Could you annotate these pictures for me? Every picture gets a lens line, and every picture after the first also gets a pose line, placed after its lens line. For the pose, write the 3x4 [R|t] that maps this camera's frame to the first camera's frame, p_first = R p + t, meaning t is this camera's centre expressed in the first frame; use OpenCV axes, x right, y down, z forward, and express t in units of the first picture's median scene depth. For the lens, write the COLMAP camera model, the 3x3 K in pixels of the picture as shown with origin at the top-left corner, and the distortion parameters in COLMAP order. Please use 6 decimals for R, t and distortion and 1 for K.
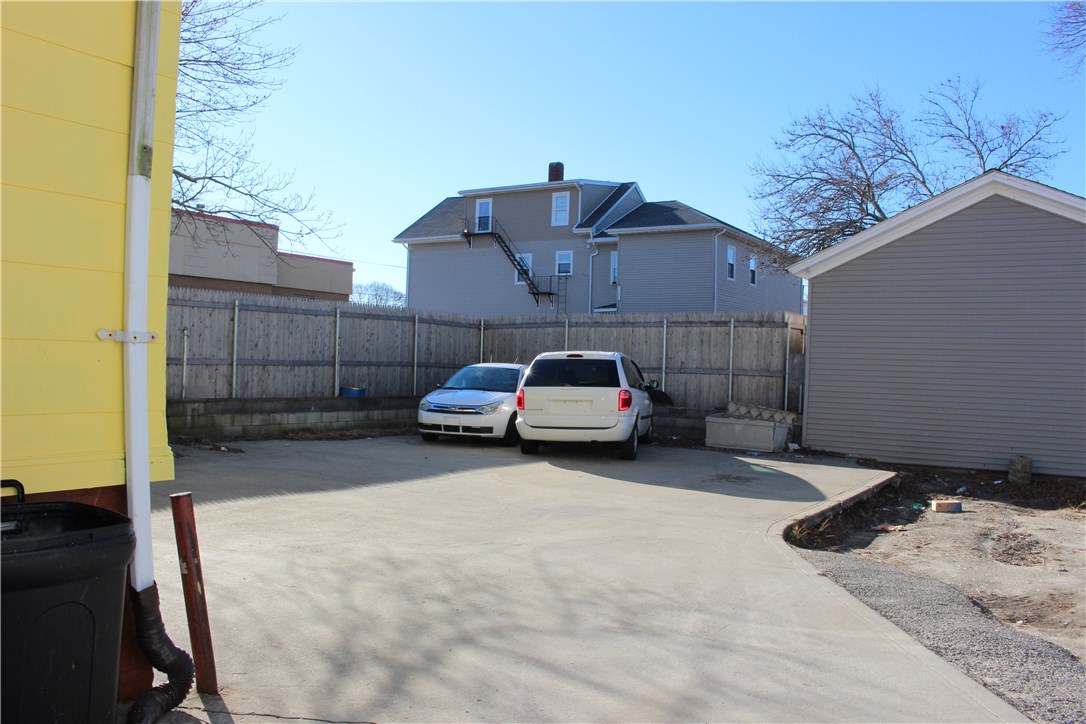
lens RADIAL K [[915.5, 0, 585.2], [0, 915.5, 359.9], [0, 0, 1]] dist [-0.155778, 0.143994]
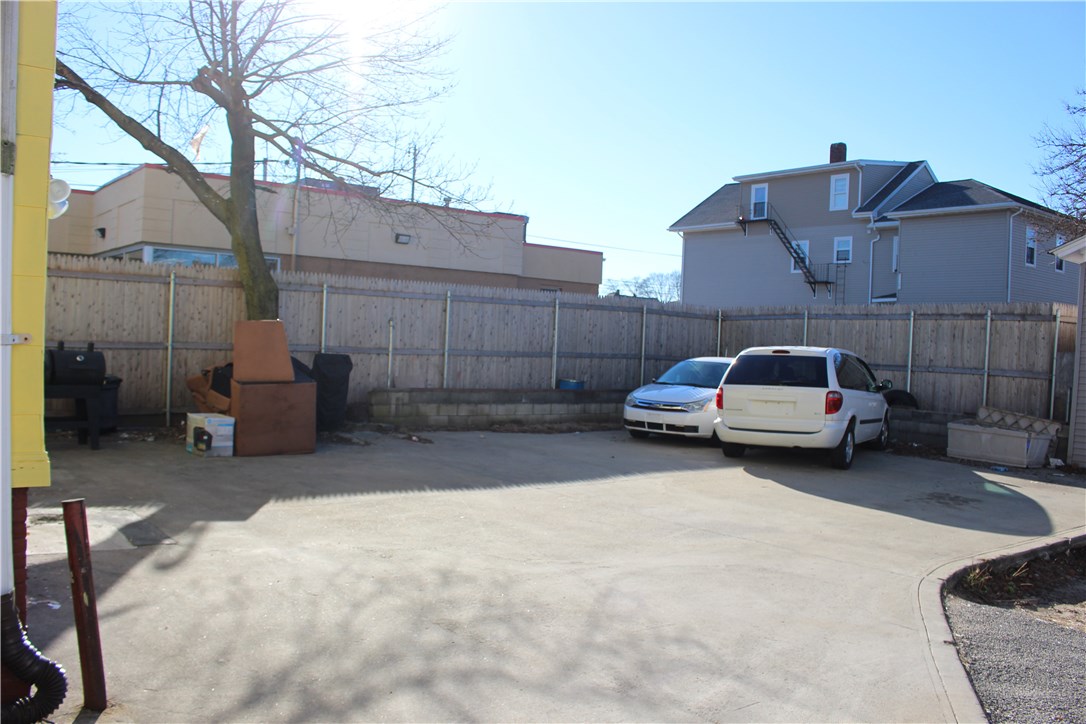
lens RADIAL K [[915.5, 0, 585.2], [0, 915.5, 359.9], [0, 0, 1]] dist [-0.155778, 0.143994]
pose [[0.939278, 0.018240, -0.342673, 0.098387], [-0.014072, 0.999794, 0.014645, -0.005764], [0.342869, -0.008934, 0.939341, 0.075179]]
